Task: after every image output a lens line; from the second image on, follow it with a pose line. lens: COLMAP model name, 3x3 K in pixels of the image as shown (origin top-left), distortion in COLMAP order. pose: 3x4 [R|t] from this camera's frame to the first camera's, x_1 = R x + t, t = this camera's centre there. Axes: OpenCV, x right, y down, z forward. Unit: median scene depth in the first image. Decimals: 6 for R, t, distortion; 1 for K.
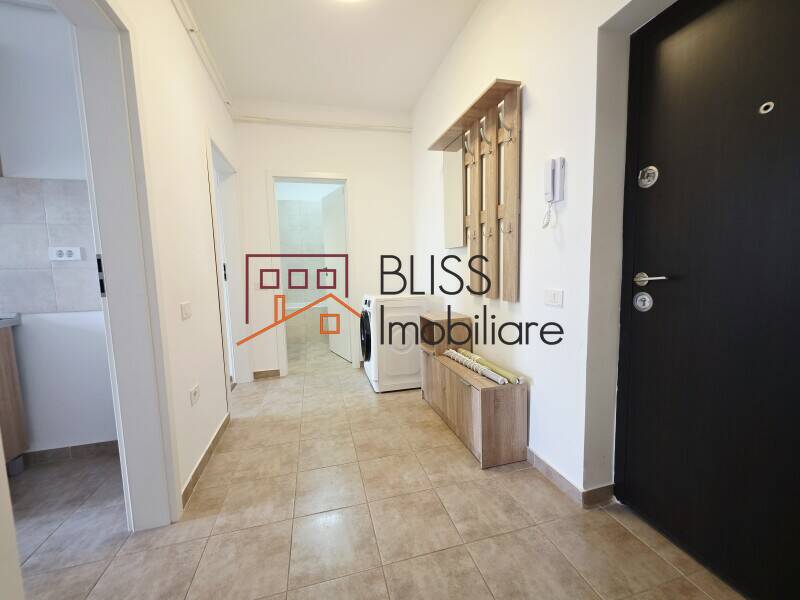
lens RADIAL K [[318.8, 0, 397.3], [0, 318.8, 298.7], [0, 0, 1]] dist [0.001483, 0.000093]
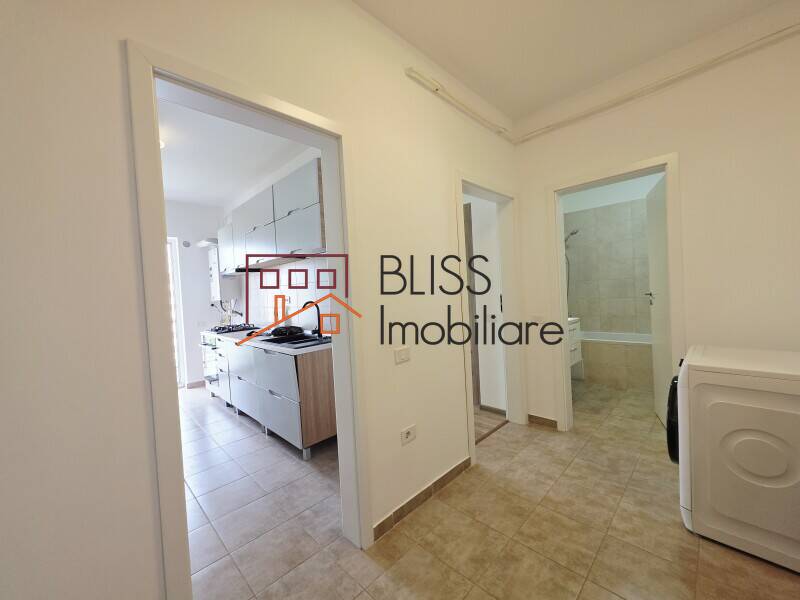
lens RADIAL K [[321.1, 0, 400.6], [0, 321.1, 296.7], [0, 0, 1]] dist [0.001200, 0.000100]
pose [[0.505082, 0.017070, -0.862902, 0.178624], [-0.044857, 0.998972, -0.006494, -0.099176], [0.861905, 0.041987, 0.505329, 0.287027]]
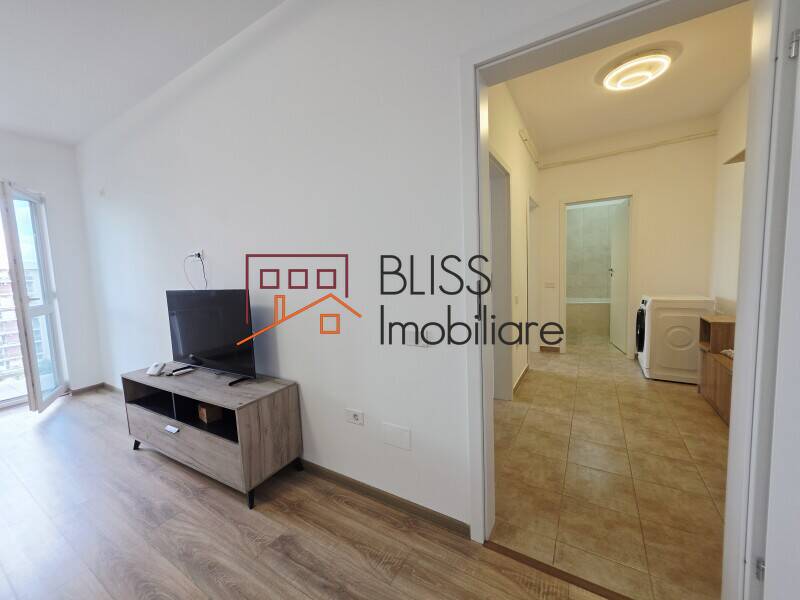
lens RADIAL K [[318.8, 0, 397.3], [0, 318.8, 298.7], [0, 0, 1]] dist [0.001483, 0.000093]
pose [[0.695652, 0.064117, -0.715512, 0.131620], [-0.048388, 0.997929, 0.042380, -0.007478], [0.716747, 0.005141, 0.697314, -0.549926]]
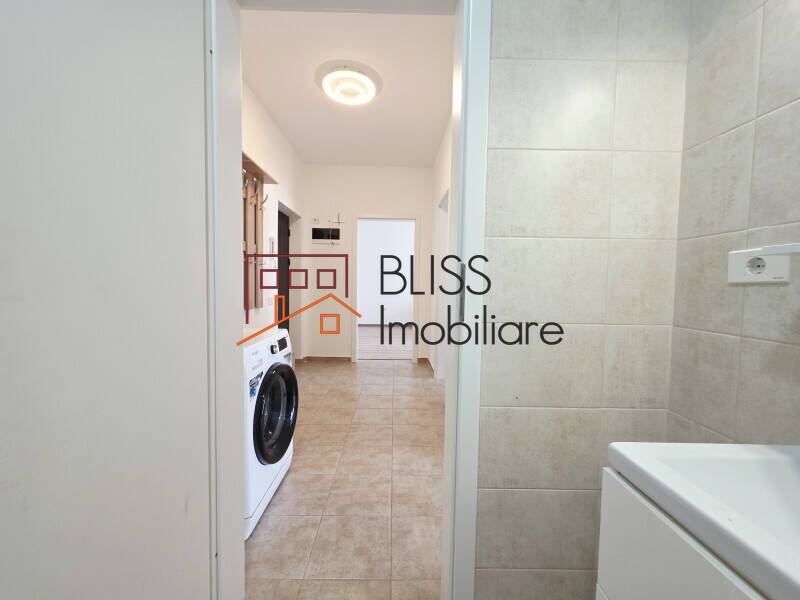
lens RADIAL K [[318.8, 0, 397.3], [0, 318.8, 298.7], [0, 0, 1]] dist [0.001483, 0.000093]
pose [[-0.969540, 0.002239, 0.244921, -0.512020], [0.037058, 0.989788, 0.137647, -0.168236], [-0.242112, 0.142531, -0.959722, 1.721056]]
